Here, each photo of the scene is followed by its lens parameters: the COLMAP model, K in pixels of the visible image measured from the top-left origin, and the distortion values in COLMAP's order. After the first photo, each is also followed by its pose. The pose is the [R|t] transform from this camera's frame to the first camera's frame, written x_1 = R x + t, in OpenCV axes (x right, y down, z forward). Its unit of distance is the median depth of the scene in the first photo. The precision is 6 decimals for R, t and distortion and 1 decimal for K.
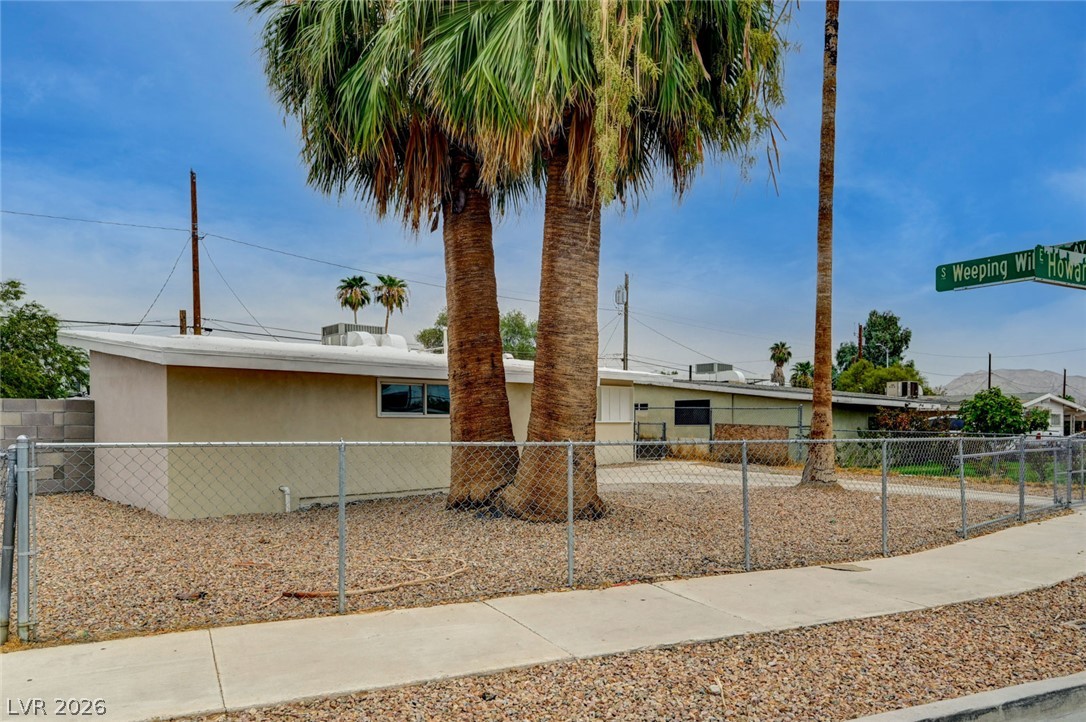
lens RADIAL K [[773.6, 0, 546.4], [0, 773.6, 419.5], [0, 0, 1]] dist [0.001923, -0.003481]
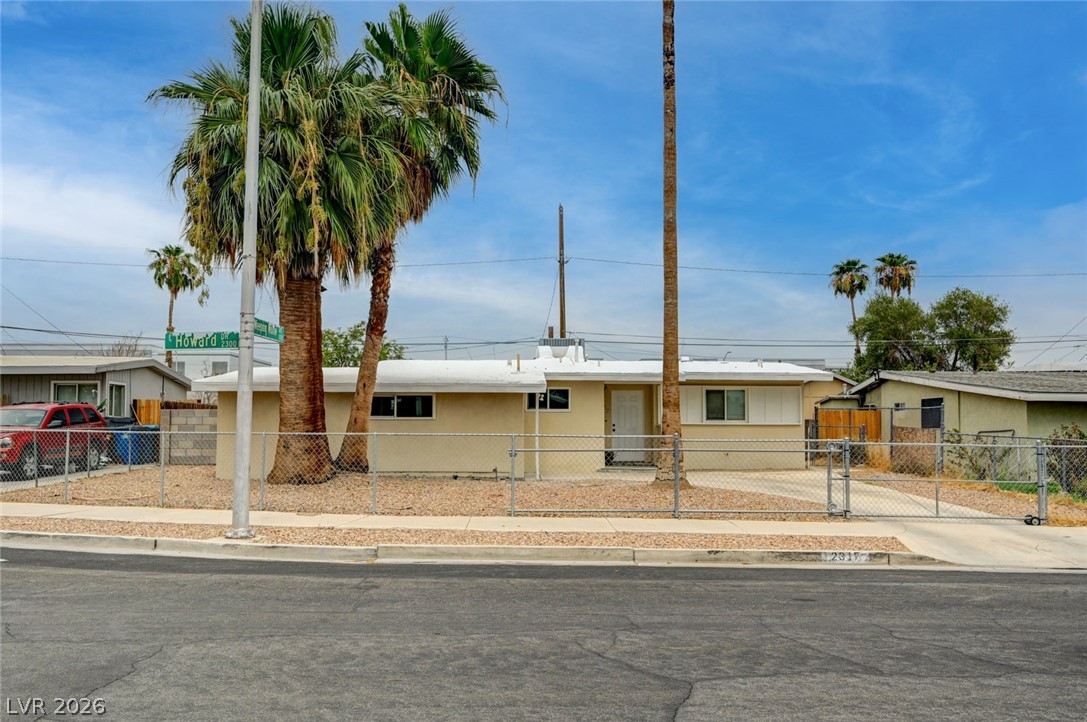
lens RADIAL K [[915.2, 0, 521.1], [0, 915.2, 357.2], [0, 0, 1]] dist [0.005451, 0.004757]
pose [[0.722120, -0.048183, -0.690088, 1.167387], [-0.000889, 0.997506, -0.070578, 0.001281], [0.691767, 0.051580, 0.720276, -0.027313]]
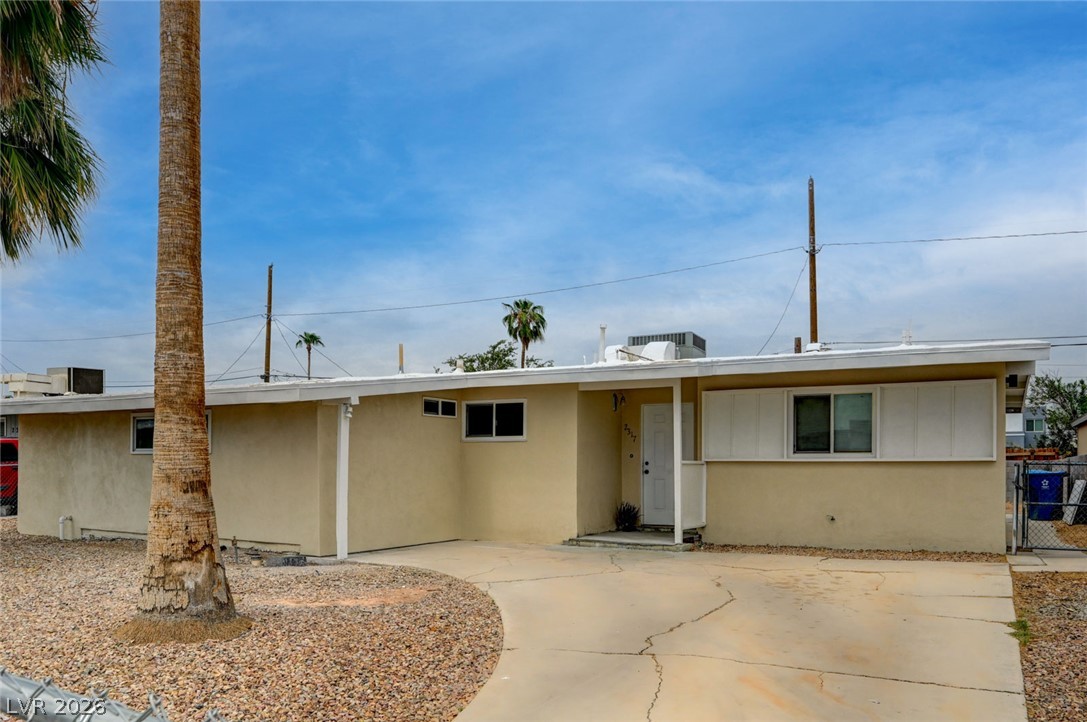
lens RADIAL K [[800.8, 0, 531.9], [0, 800.8, 443.0], [0, 0, 1]] dist [-0.009860, -0.007930]
pose [[0.294171, -0.022414, -0.955490, 0.864471], [0.000952, 0.999731, -0.023158, 0.006618], [0.955752, 0.005903, 0.294113, 1.158738]]
